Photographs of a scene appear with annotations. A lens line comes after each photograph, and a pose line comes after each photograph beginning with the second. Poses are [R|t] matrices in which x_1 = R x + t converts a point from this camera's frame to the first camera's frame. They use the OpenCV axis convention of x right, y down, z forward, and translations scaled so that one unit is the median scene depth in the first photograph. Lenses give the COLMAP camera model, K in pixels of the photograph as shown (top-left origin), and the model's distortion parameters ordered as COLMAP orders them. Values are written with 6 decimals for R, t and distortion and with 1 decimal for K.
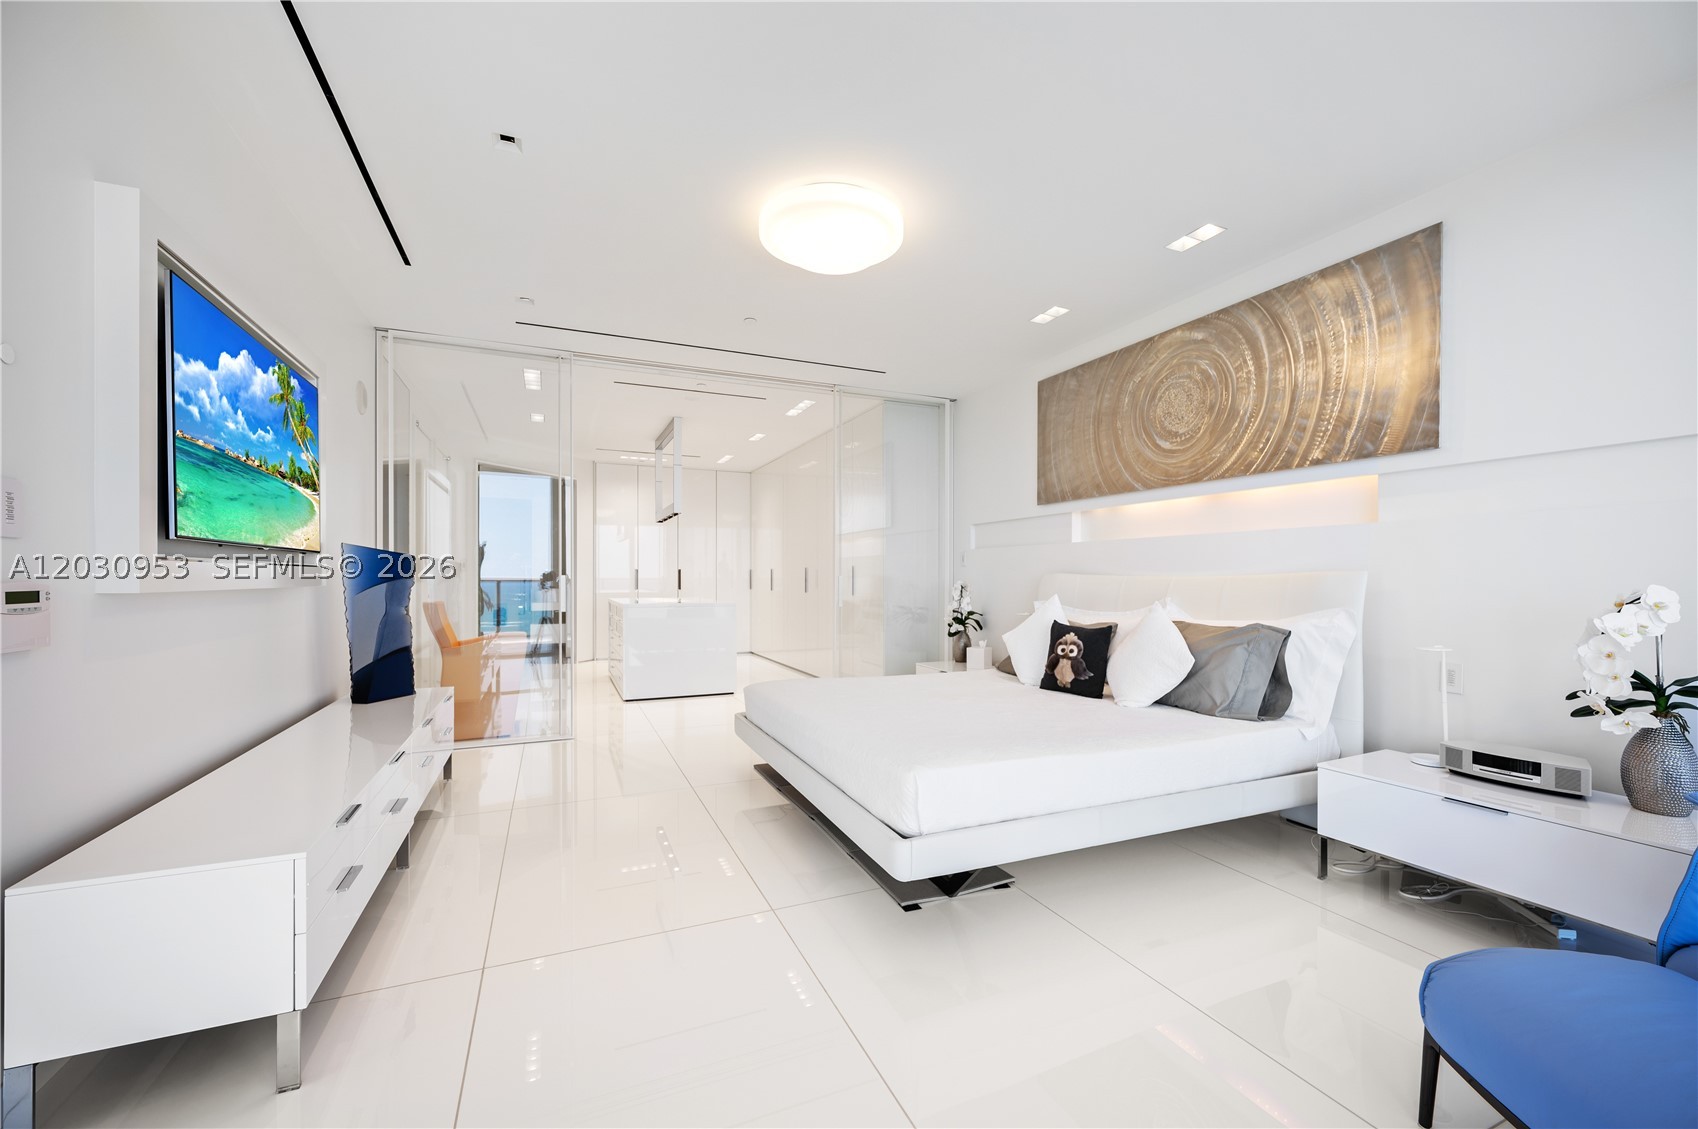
lens RADIAL K [[690.0, 0, 849.0], [0, 690.0, 564.5], [0, 0, 1]] dist [-0.000706, 0.000004]
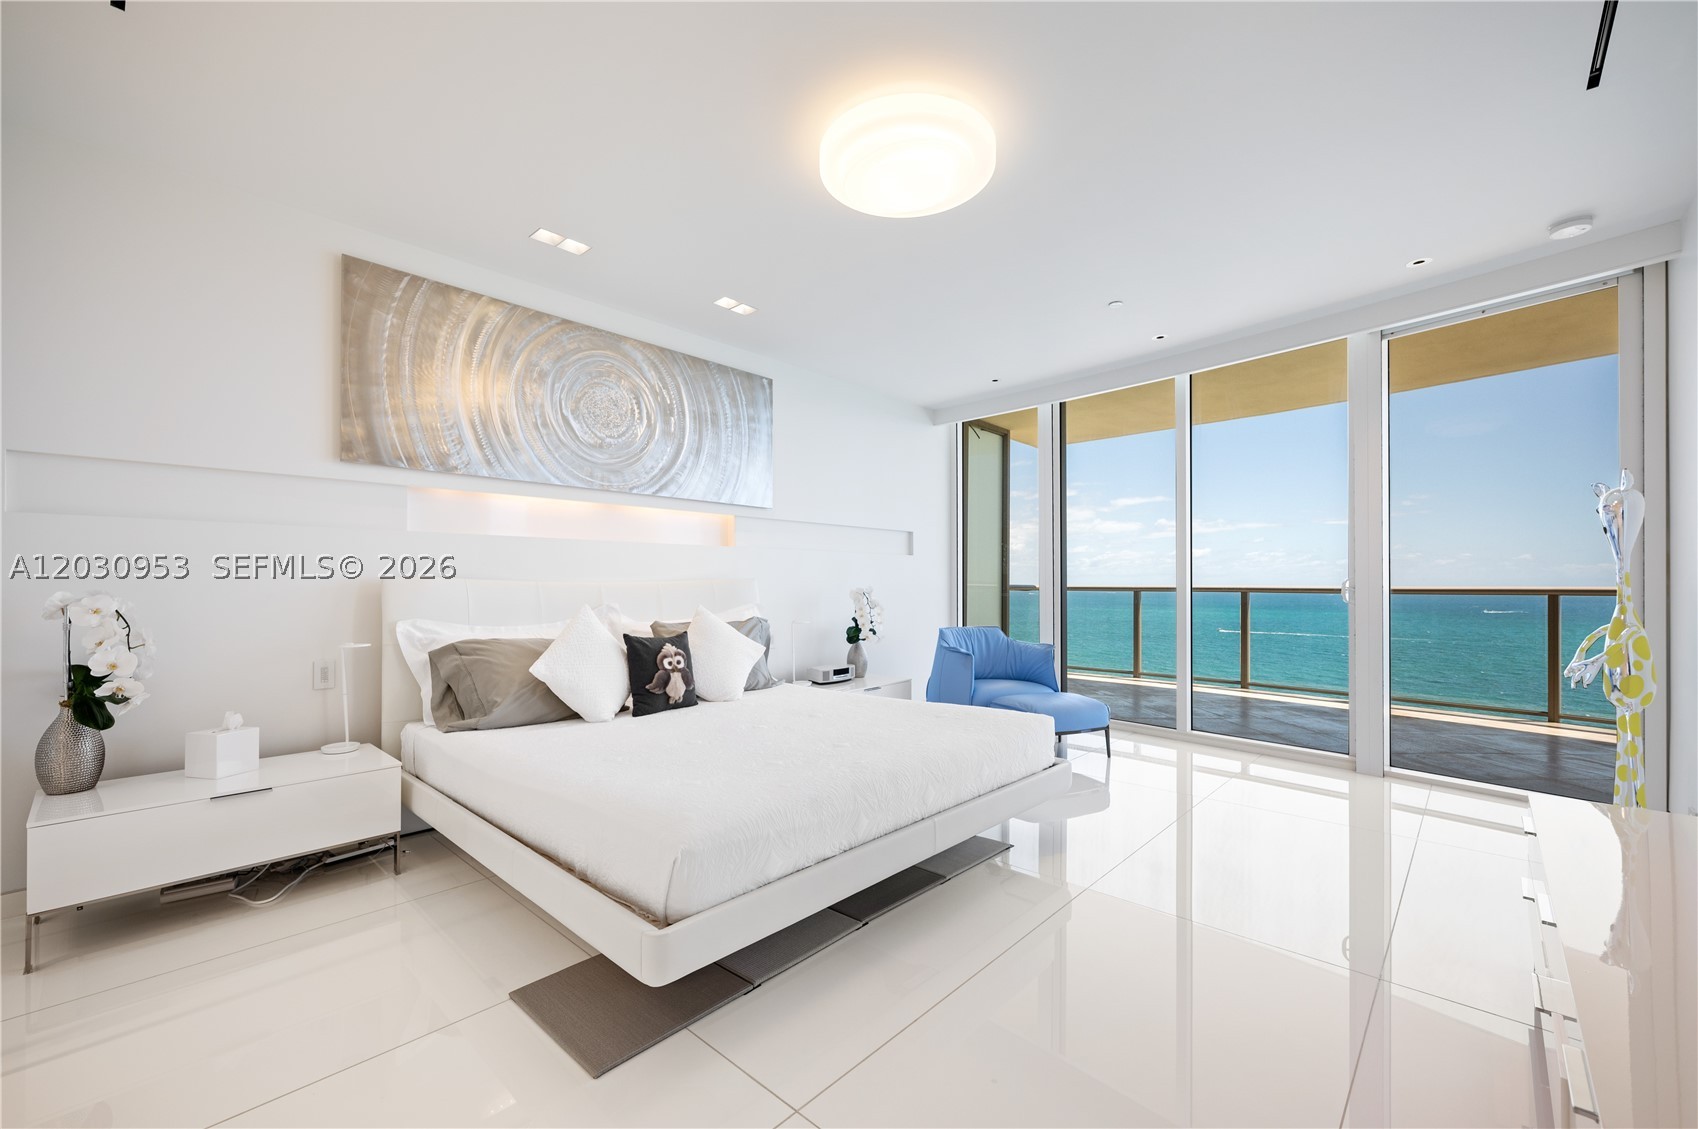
lens RADIAL K [[696.2, 0, 842.7], [0, 696.2, 572.4], [0, 0, 1]] dist [-0.000148, -0.000049]
pose [[-0.408540, 0.013274, 0.912644, -0.615271], [-0.016044, 0.999635, -0.021721, 0.021077], [-0.912599, -0.023516, -0.408178, 1.168580]]
